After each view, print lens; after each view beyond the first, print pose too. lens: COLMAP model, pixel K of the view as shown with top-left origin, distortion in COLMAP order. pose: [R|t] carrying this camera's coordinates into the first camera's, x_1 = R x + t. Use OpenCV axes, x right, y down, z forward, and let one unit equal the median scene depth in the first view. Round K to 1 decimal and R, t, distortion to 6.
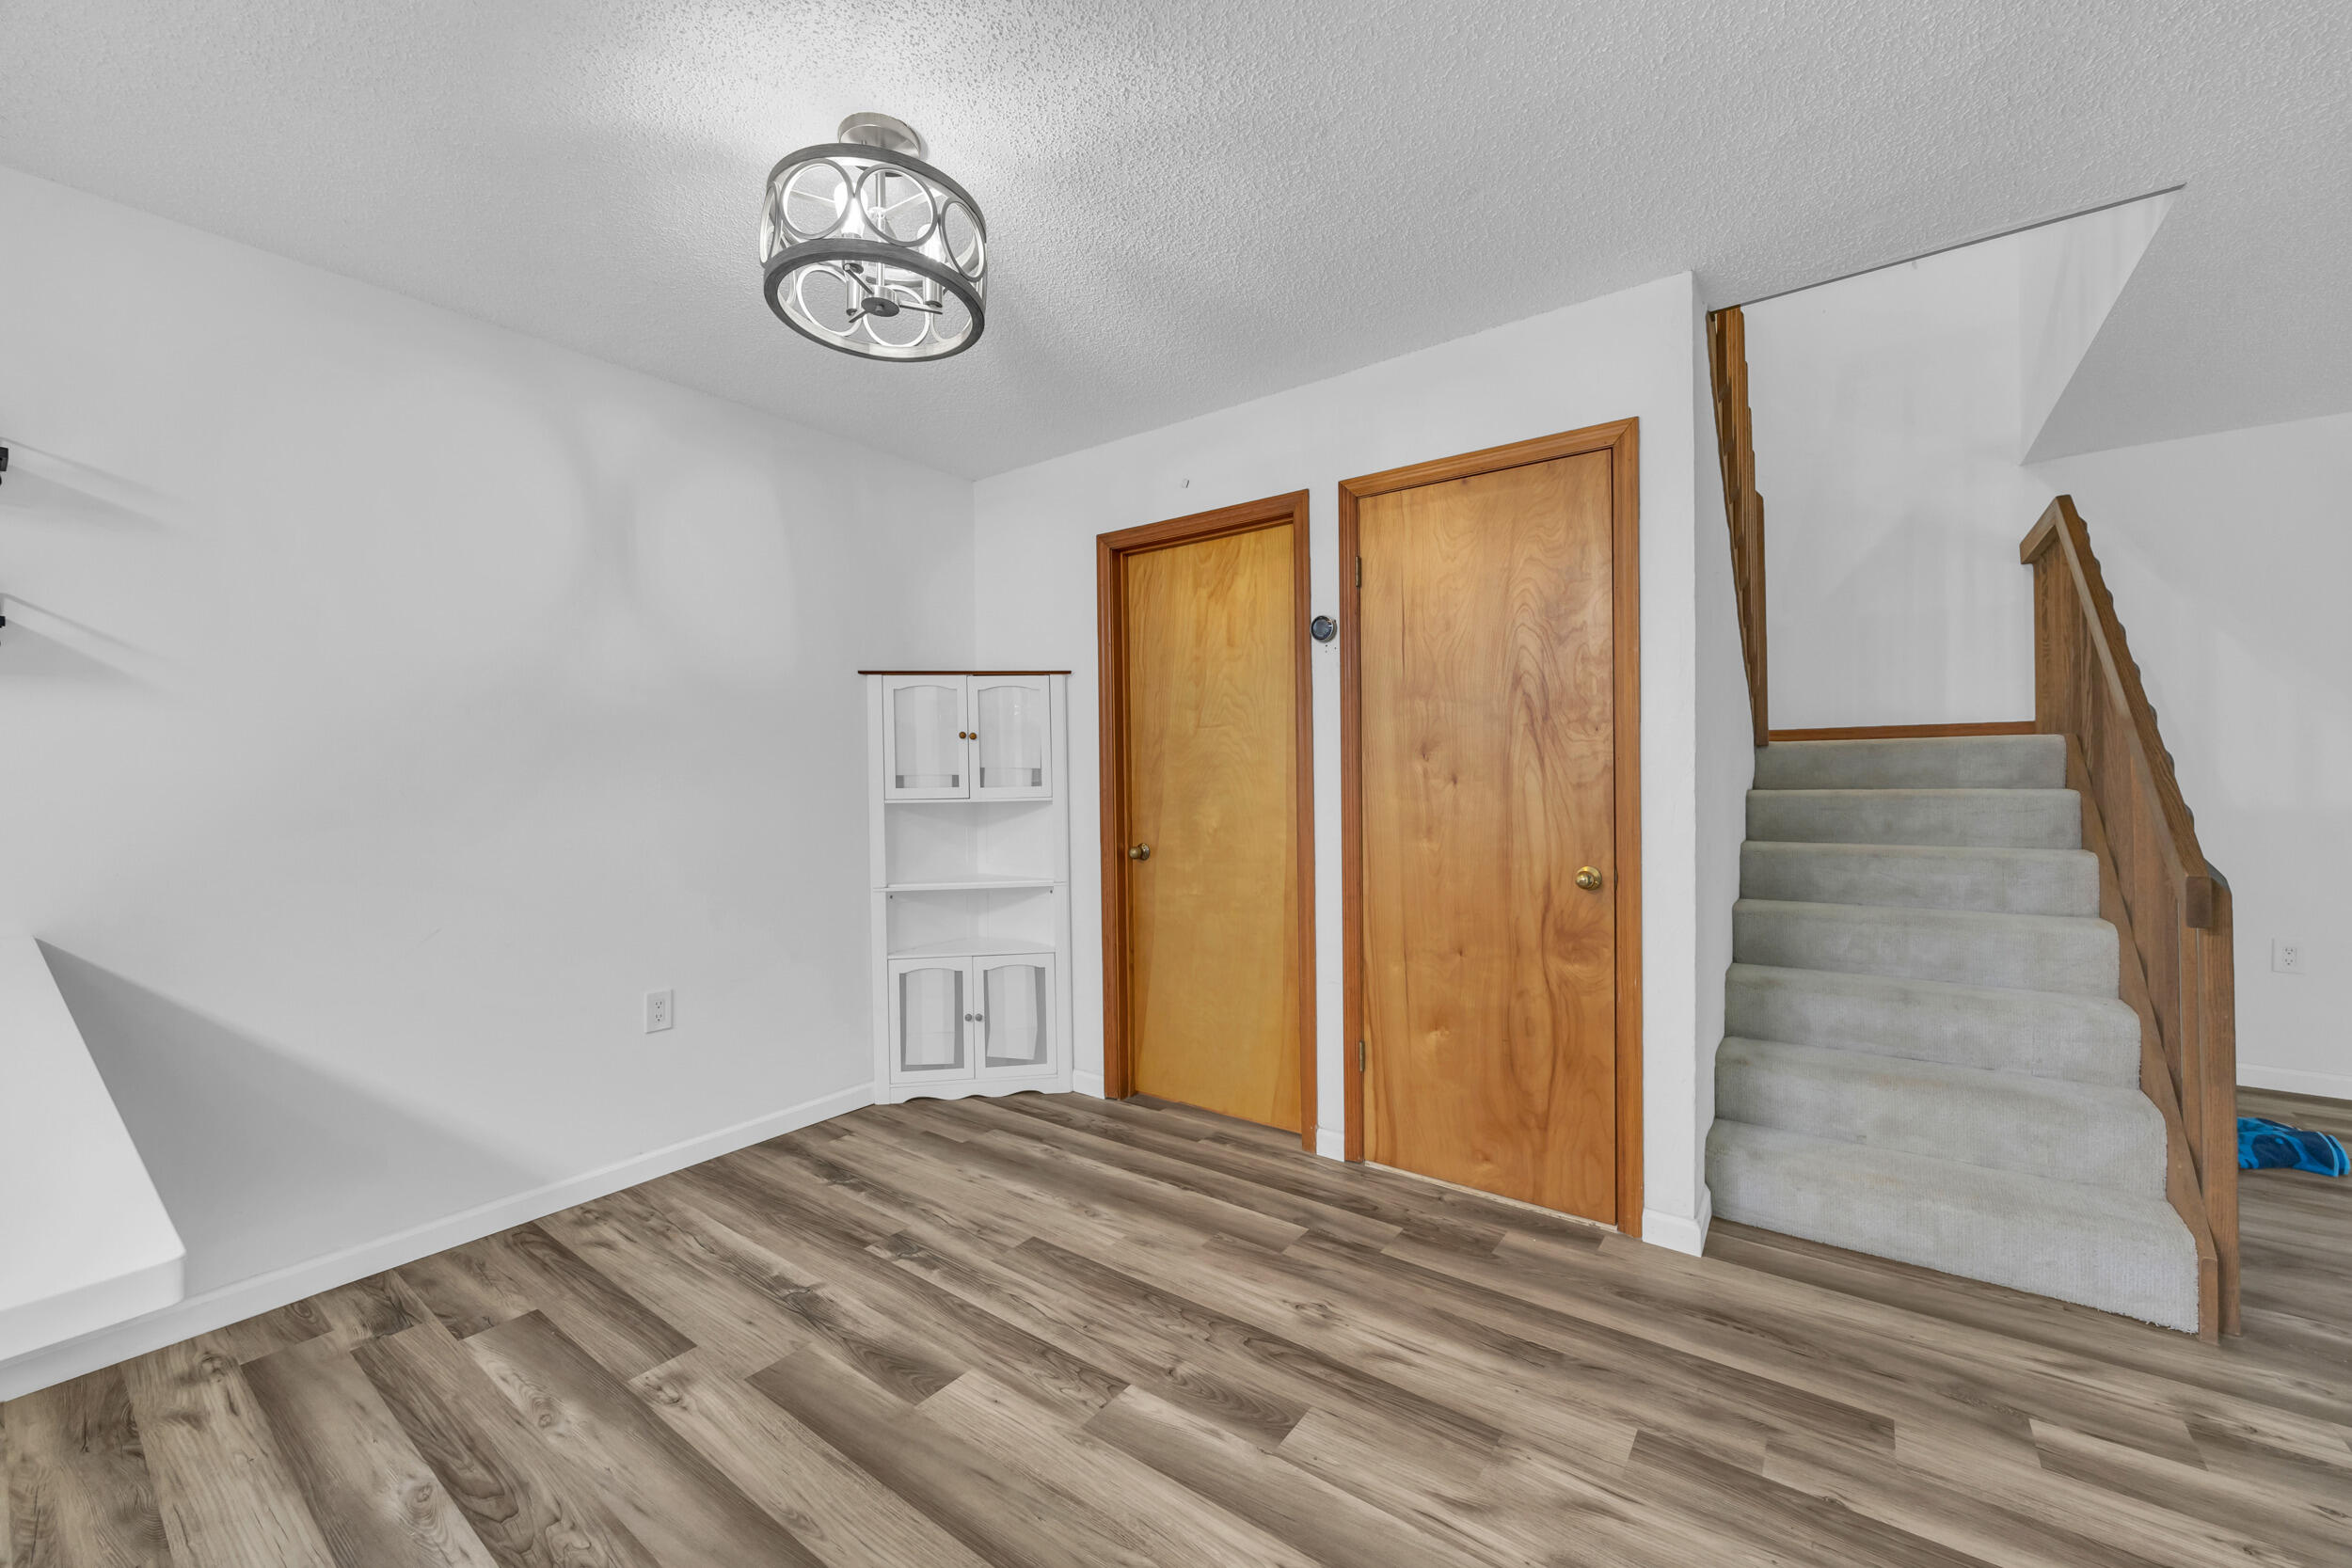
lens RADIAL K [[907.1, 0, 1176.0], [0, 907.1, 784.0], [0, 0, 1]] dist [-0.007282, -0.000040]
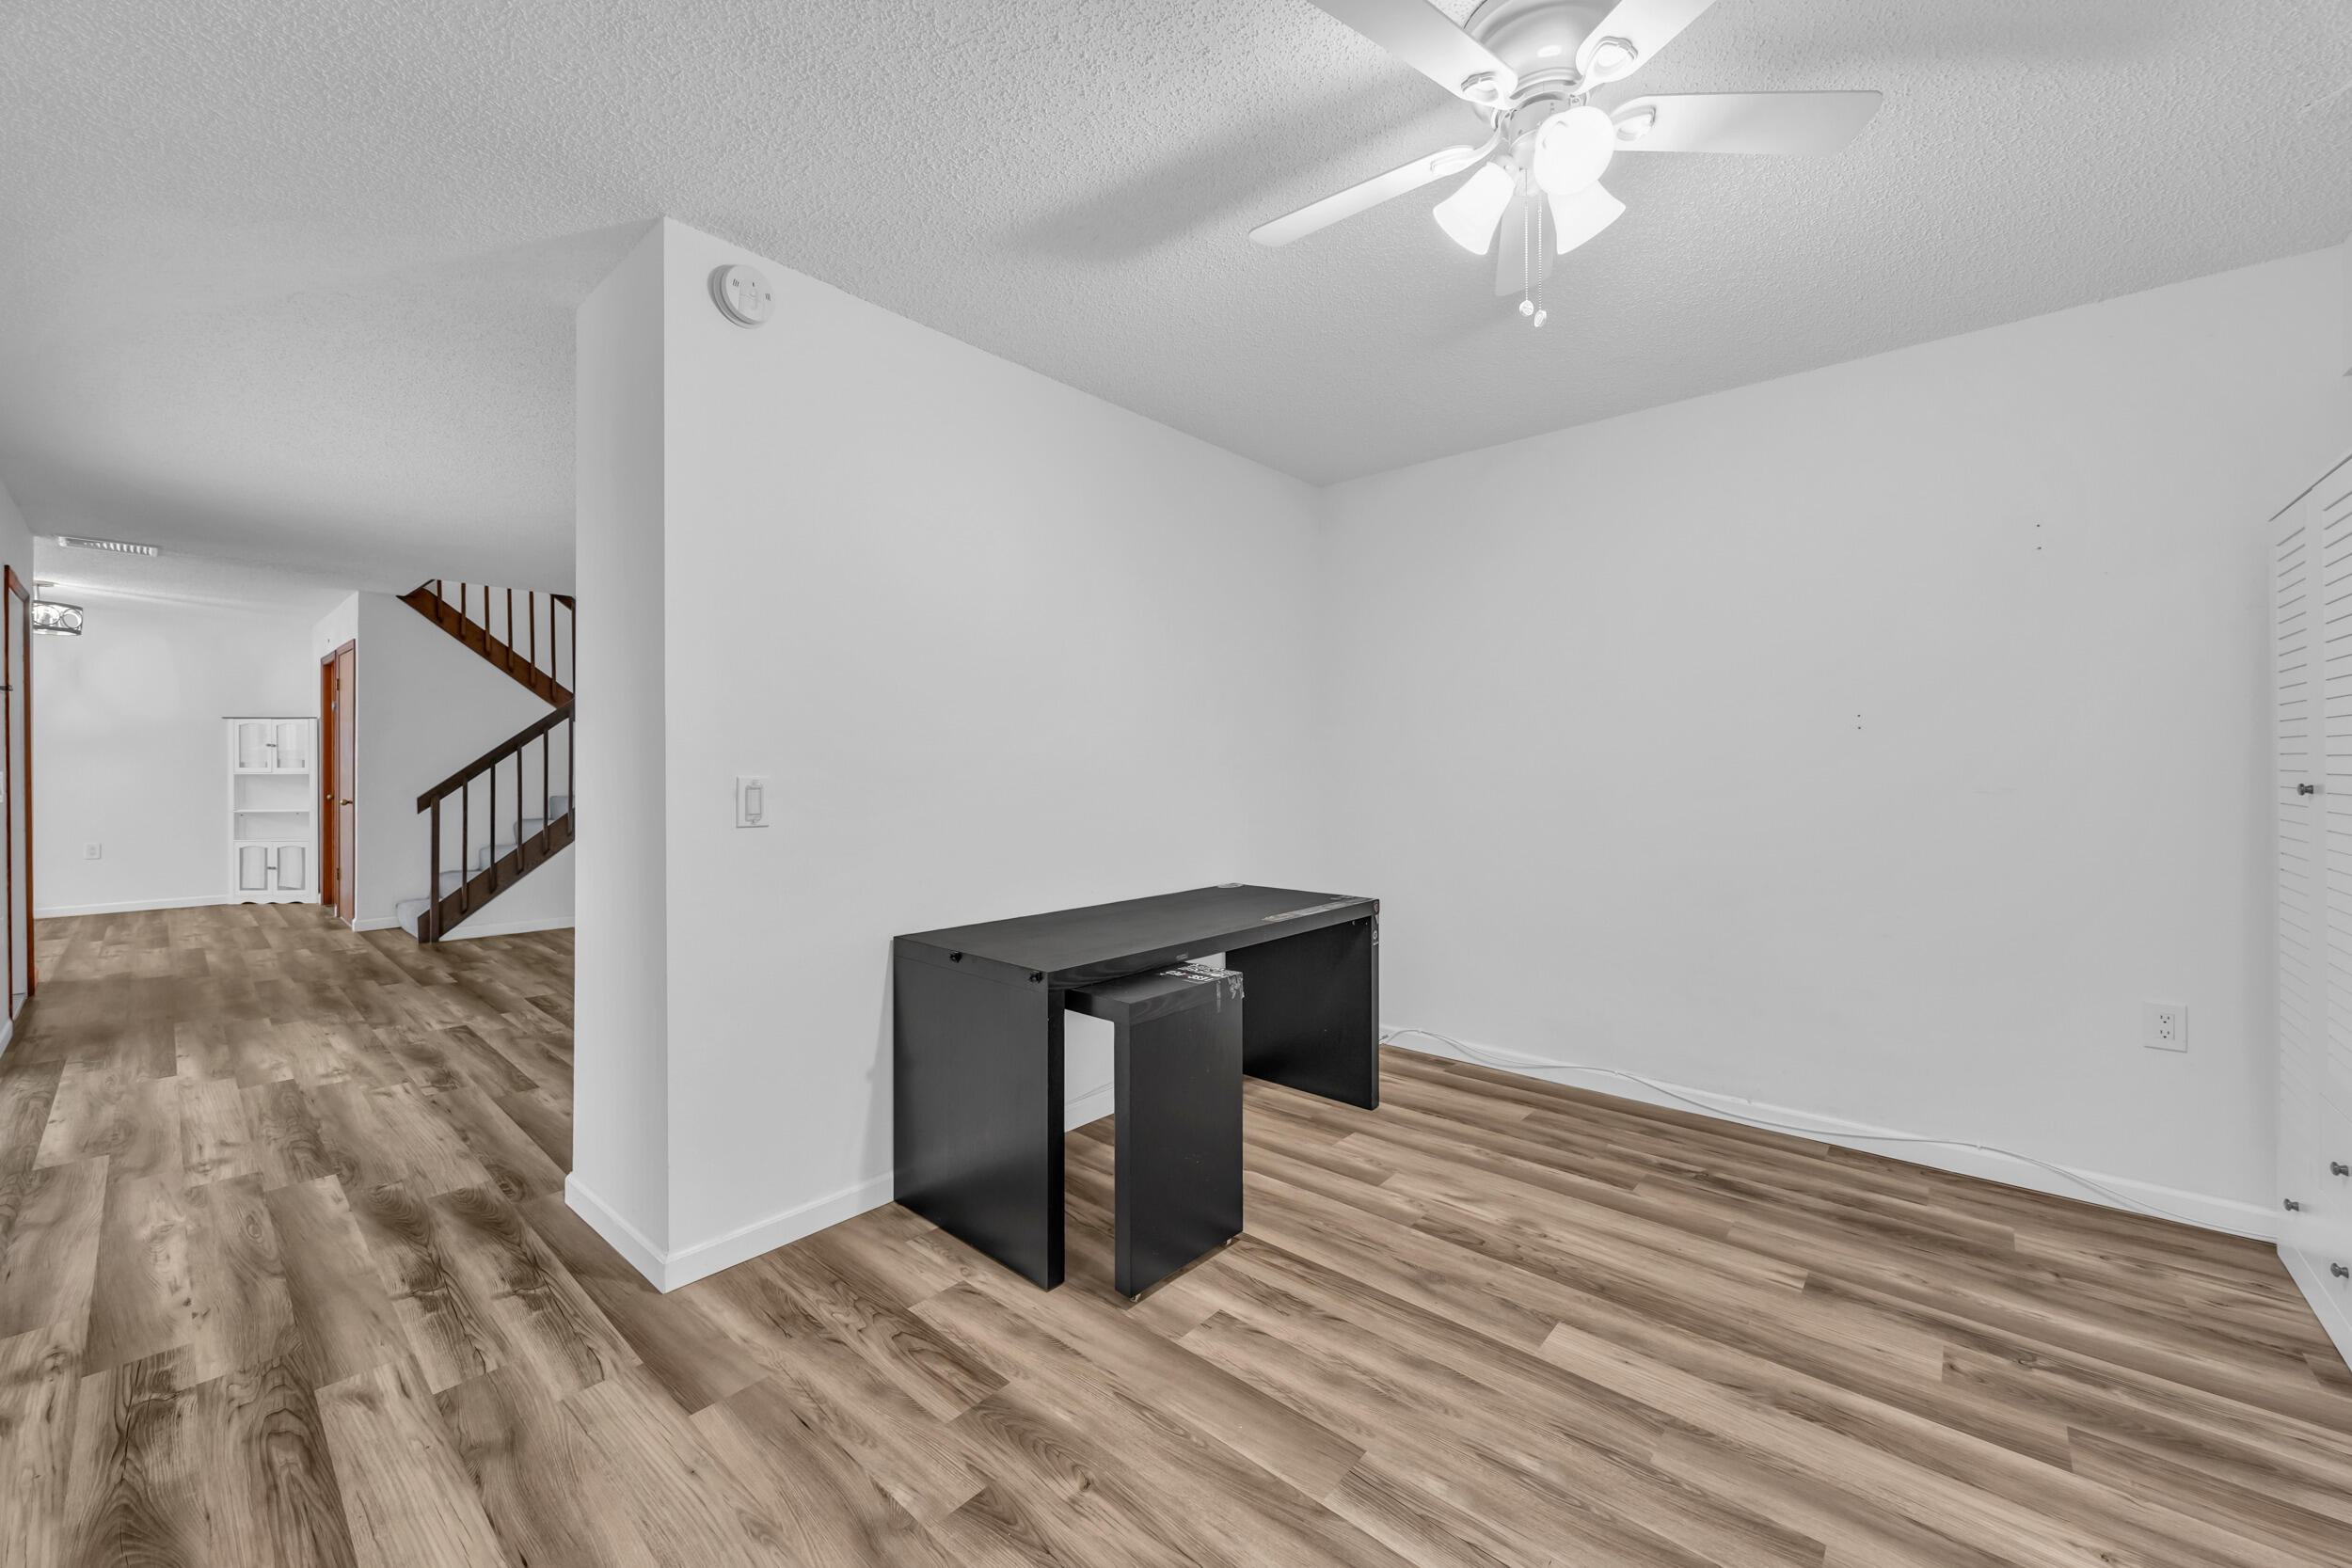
lens RADIAL K [[909.3, 0, 1171.1], [0, 909.3, 741.2], [0, 0, 1]] dist [-0.001030, -0.000287]
pose [[0.996311, 0.009161, -0.085323, 2.799022], [-0.012059, 0.999366, -0.033508, -0.016511], [0.084962, 0.034413, 0.995790, -1.383149]]
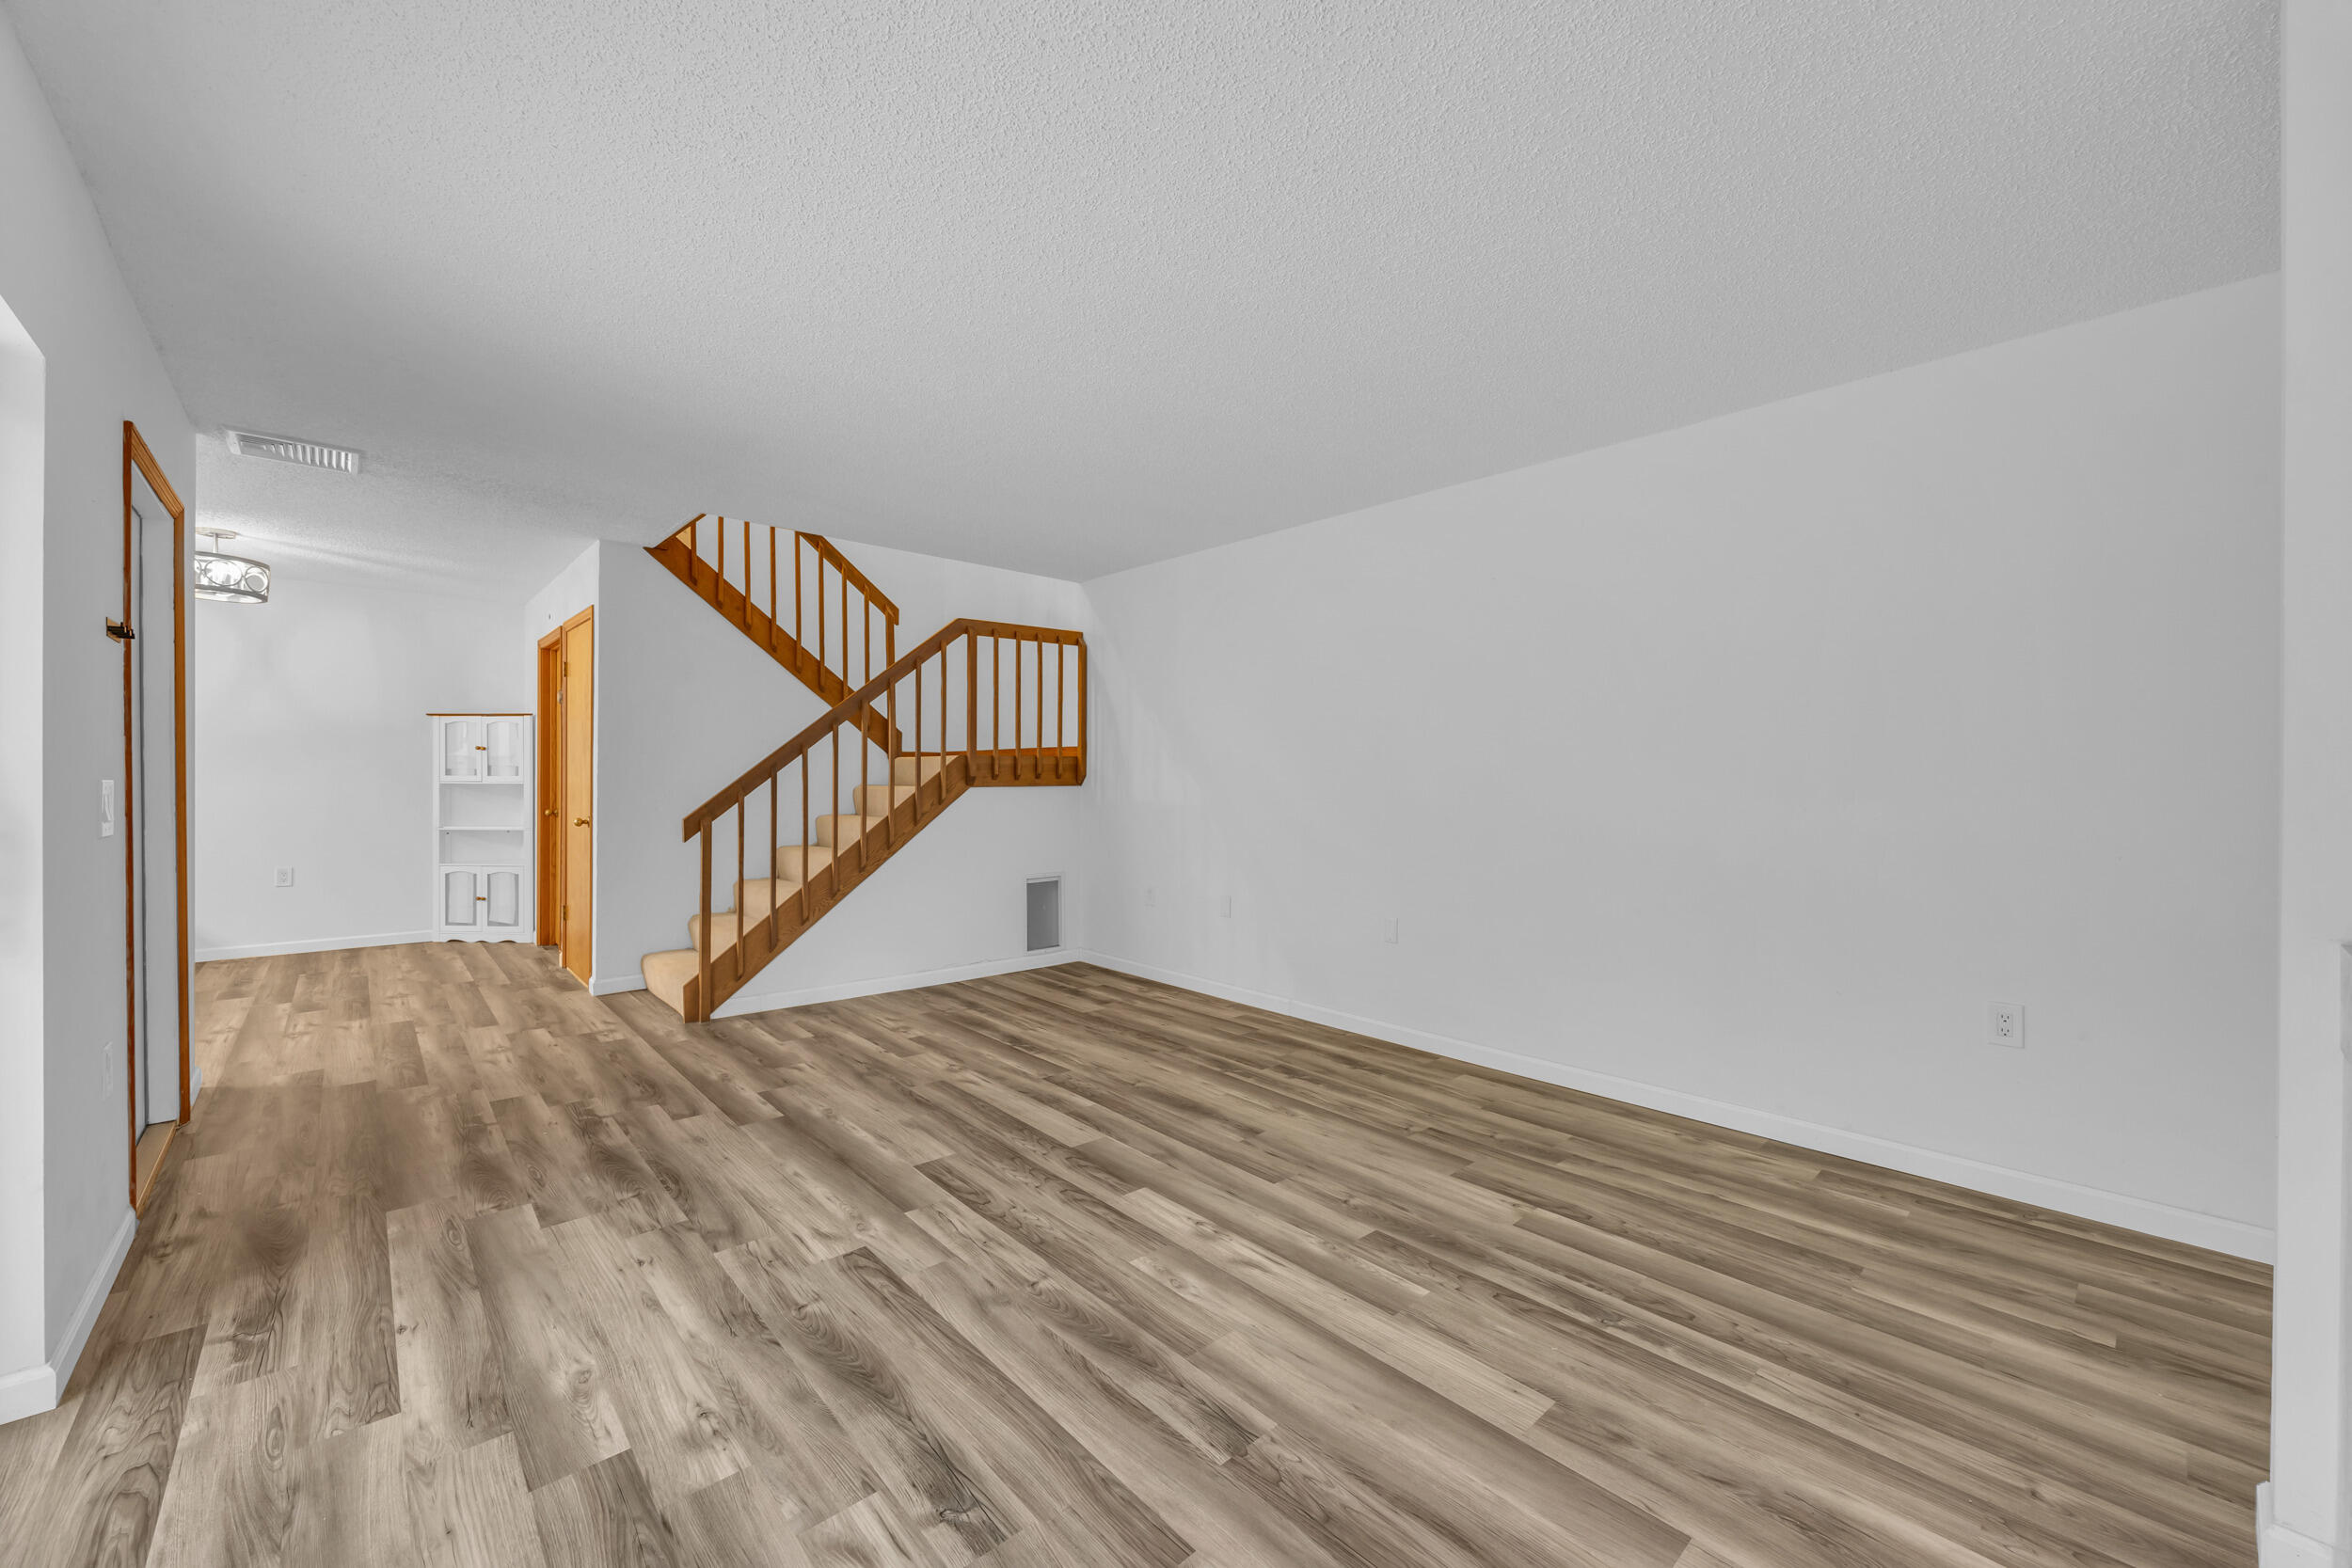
lens RADIAL K [[915.2, 0, 1172.3], [0, 915.2, 752.5], [0, 0, 1]] dist [-0.000088, -0.000016]
pose [[0.981017, 0.011624, -0.193572, 1.922684], [-0.018205, 0.999314, -0.032254, -0.010551], [0.193064, 0.035166, 0.980556, -0.733045]]
